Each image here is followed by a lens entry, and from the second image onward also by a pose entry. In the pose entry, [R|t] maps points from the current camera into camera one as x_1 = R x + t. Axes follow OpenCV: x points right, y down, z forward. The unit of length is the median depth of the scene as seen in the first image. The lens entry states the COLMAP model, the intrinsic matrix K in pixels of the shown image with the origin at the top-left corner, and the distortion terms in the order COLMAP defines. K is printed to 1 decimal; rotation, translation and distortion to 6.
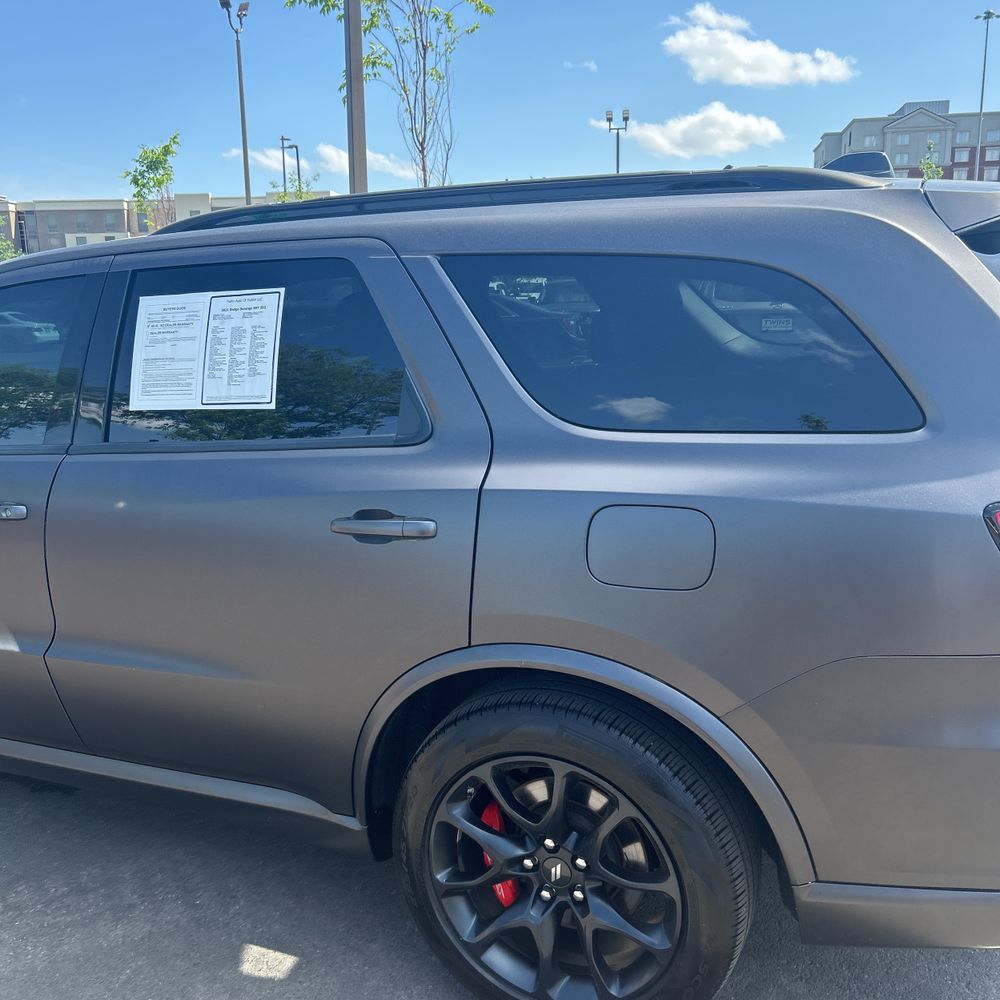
lens RADIAL K [[1020.8, 0, 498.5], [0, 1020.8, 496.6], [0, 0, 1]] dist [0.017276, 0.000000]
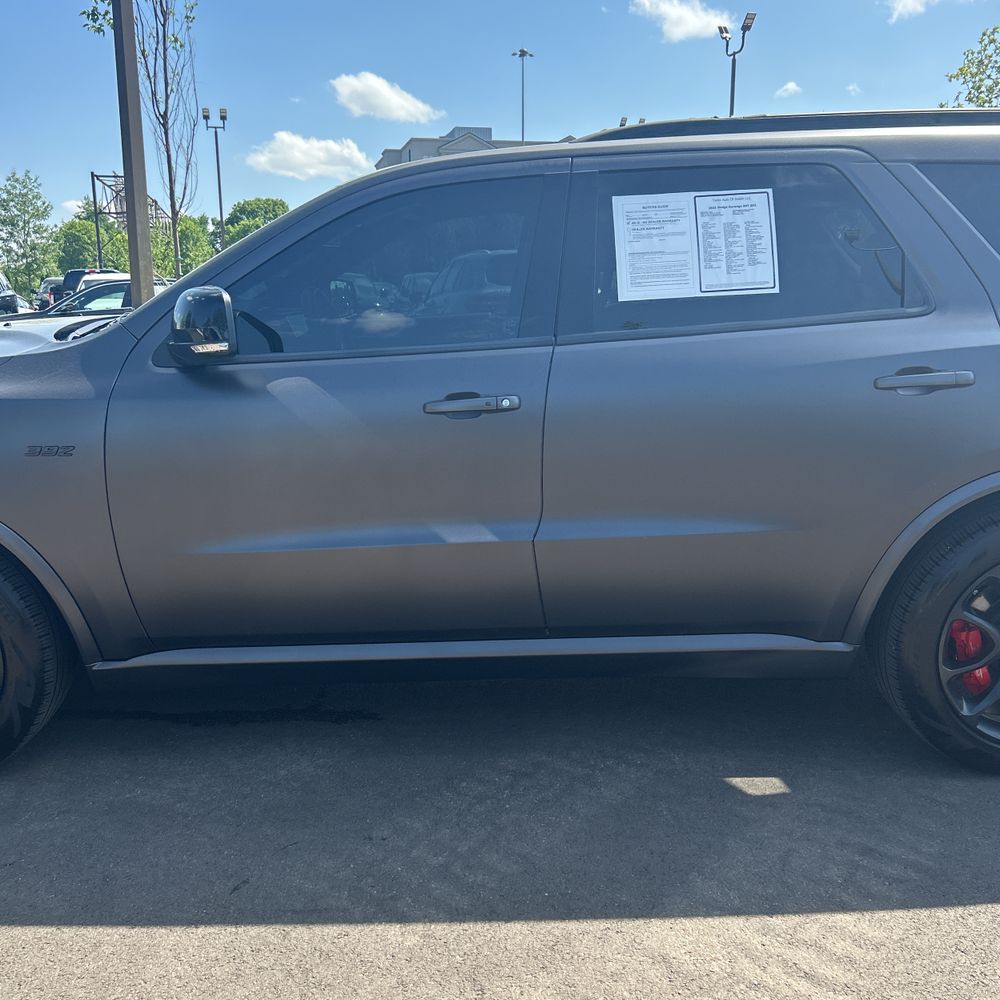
lens RADIAL K [[1020.8, 0, 494.7], [0, 1020.8, 510.1], [0, 0, 1]] dist [0.017276, 0.000000]
pose [[0.917146, -0.070978, 0.392181, -0.951976], [0.069794, 0.997412, 0.017295, 0.112159], [-0.392394, 0.011509, 0.919725, 0.066529]]
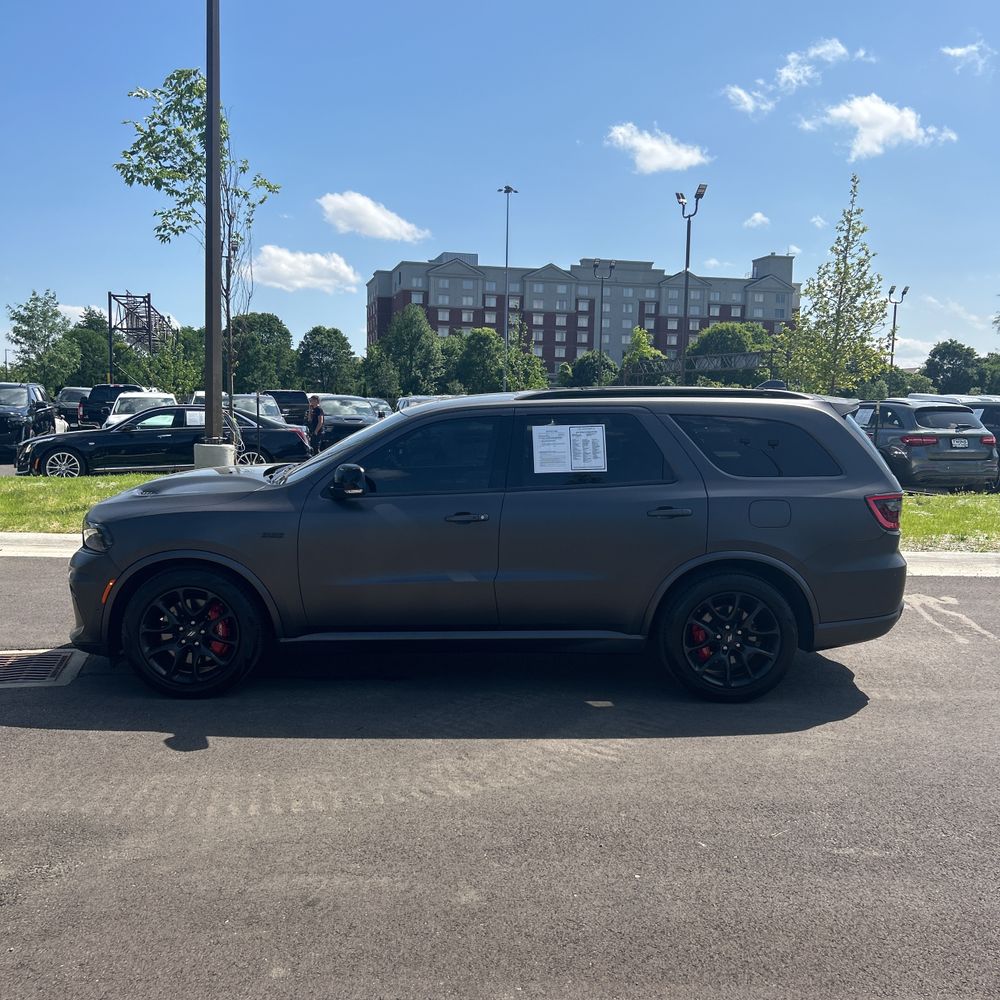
lens RADIAL K [[1020.8, 0, 484.7], [0, 1020.8, 472.0], [0, 0, 1]] dist [0.017276, 0.000000]
pose [[0.913605, 0.006650, 0.406549, -1.481915], [0.048133, 0.991067, -0.124376, 0.210090], [-0.403745, 0.133199, 0.905123, -1.137803]]
